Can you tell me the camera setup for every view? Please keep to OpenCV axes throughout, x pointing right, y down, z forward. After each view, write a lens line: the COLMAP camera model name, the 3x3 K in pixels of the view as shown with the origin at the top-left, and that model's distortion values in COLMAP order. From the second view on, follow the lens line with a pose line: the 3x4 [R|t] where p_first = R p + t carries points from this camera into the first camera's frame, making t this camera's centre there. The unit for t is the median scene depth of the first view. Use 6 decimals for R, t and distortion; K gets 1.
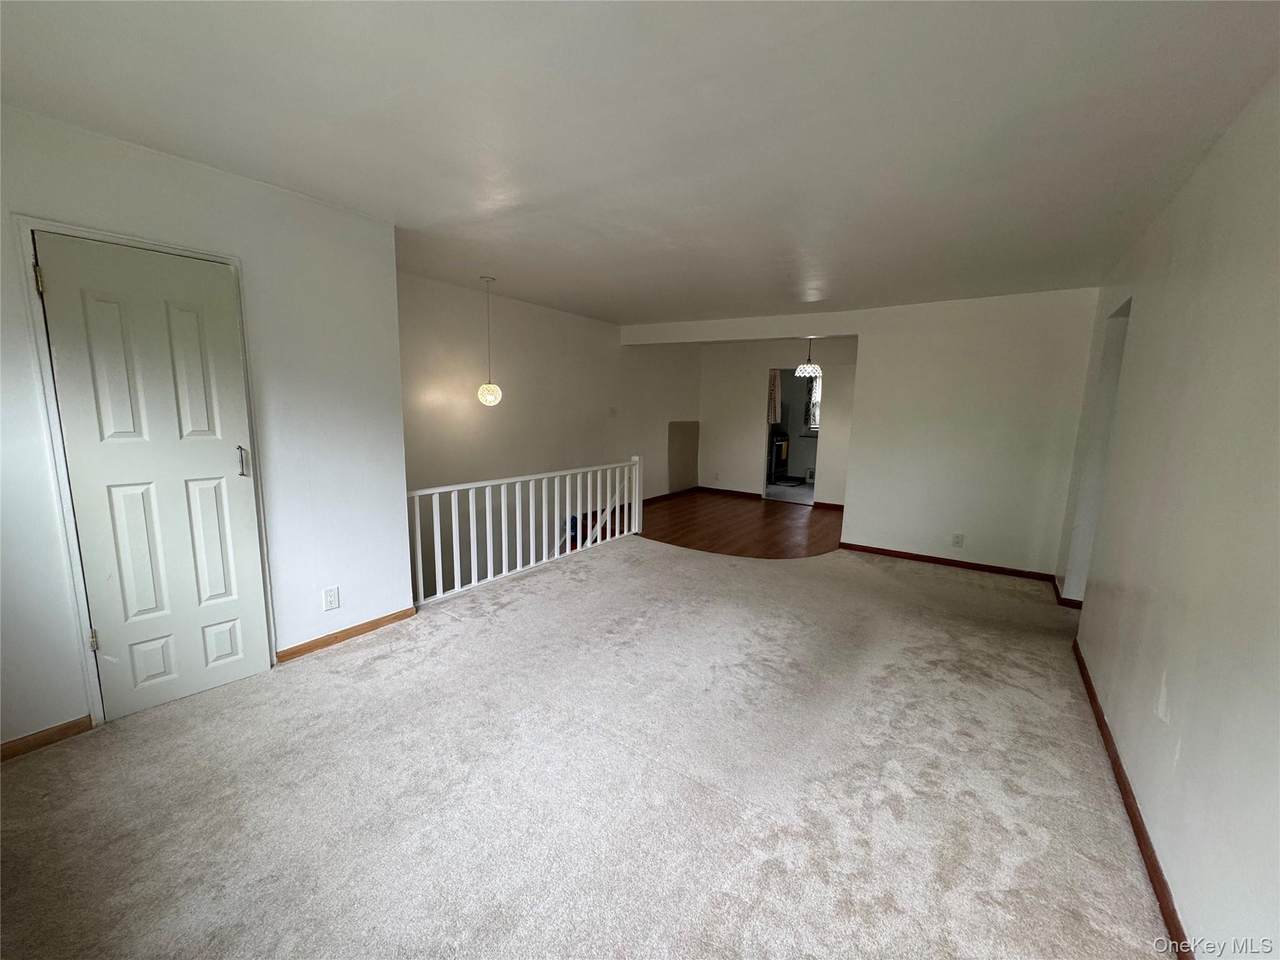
lens RADIAL K [[509.3, 0, 637.0], [0, 509.3, 475.6], [0, 0, 1]] dist [-0.000272, 0.000137]
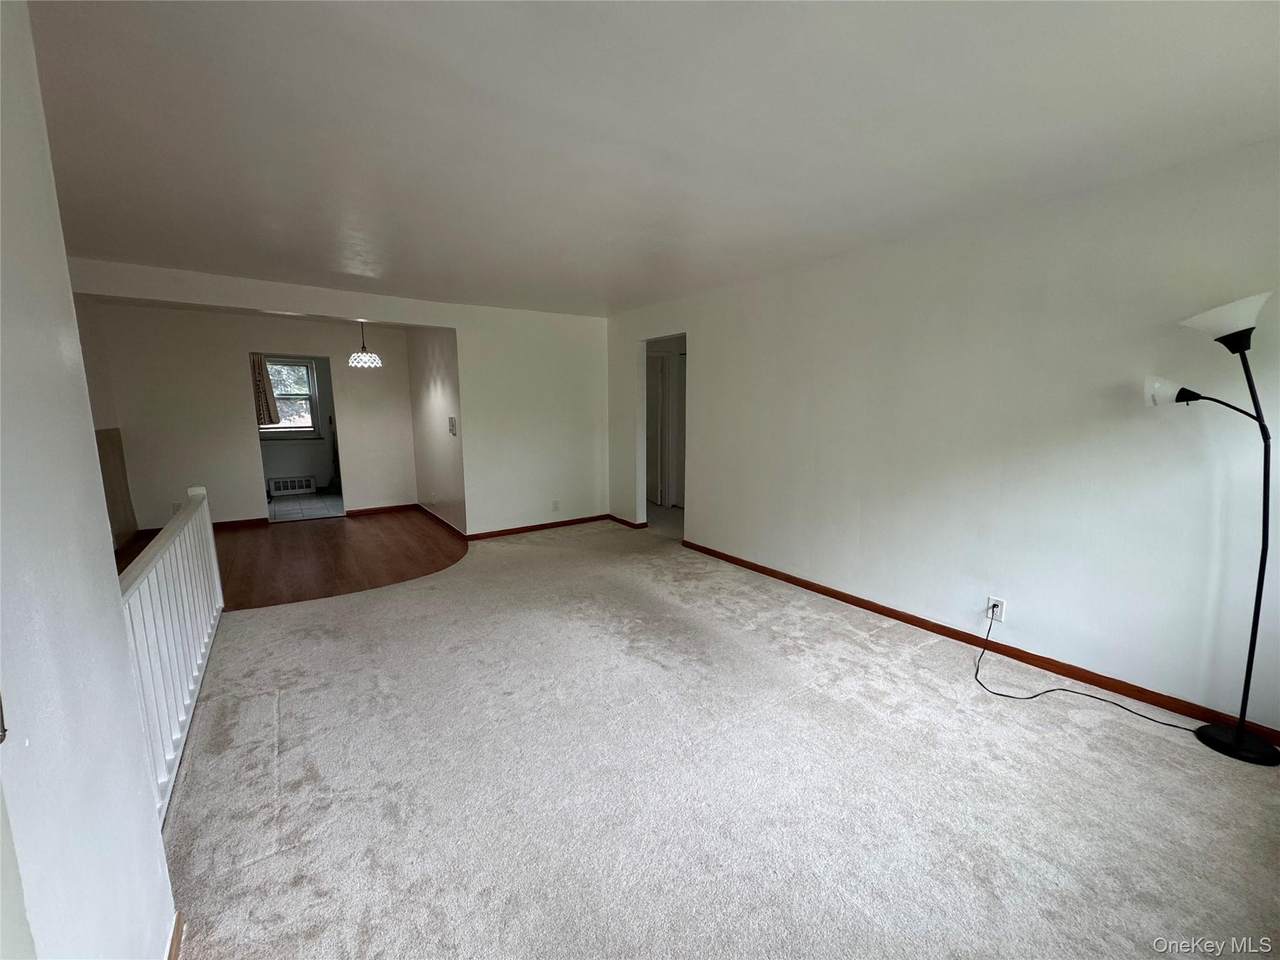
lens RADIAL K [[509.3, 0, 637.2], [0, 509.3, 487.2], [0, 0, 1]] dist [-0.000272, 0.000137]
pose [[0.343610, -0.169028, 0.923776, -0.623338], [0.136235, 0.982235, 0.129050, -0.073708], [-0.929178, 0.081508, 0.360533, 0.486387]]
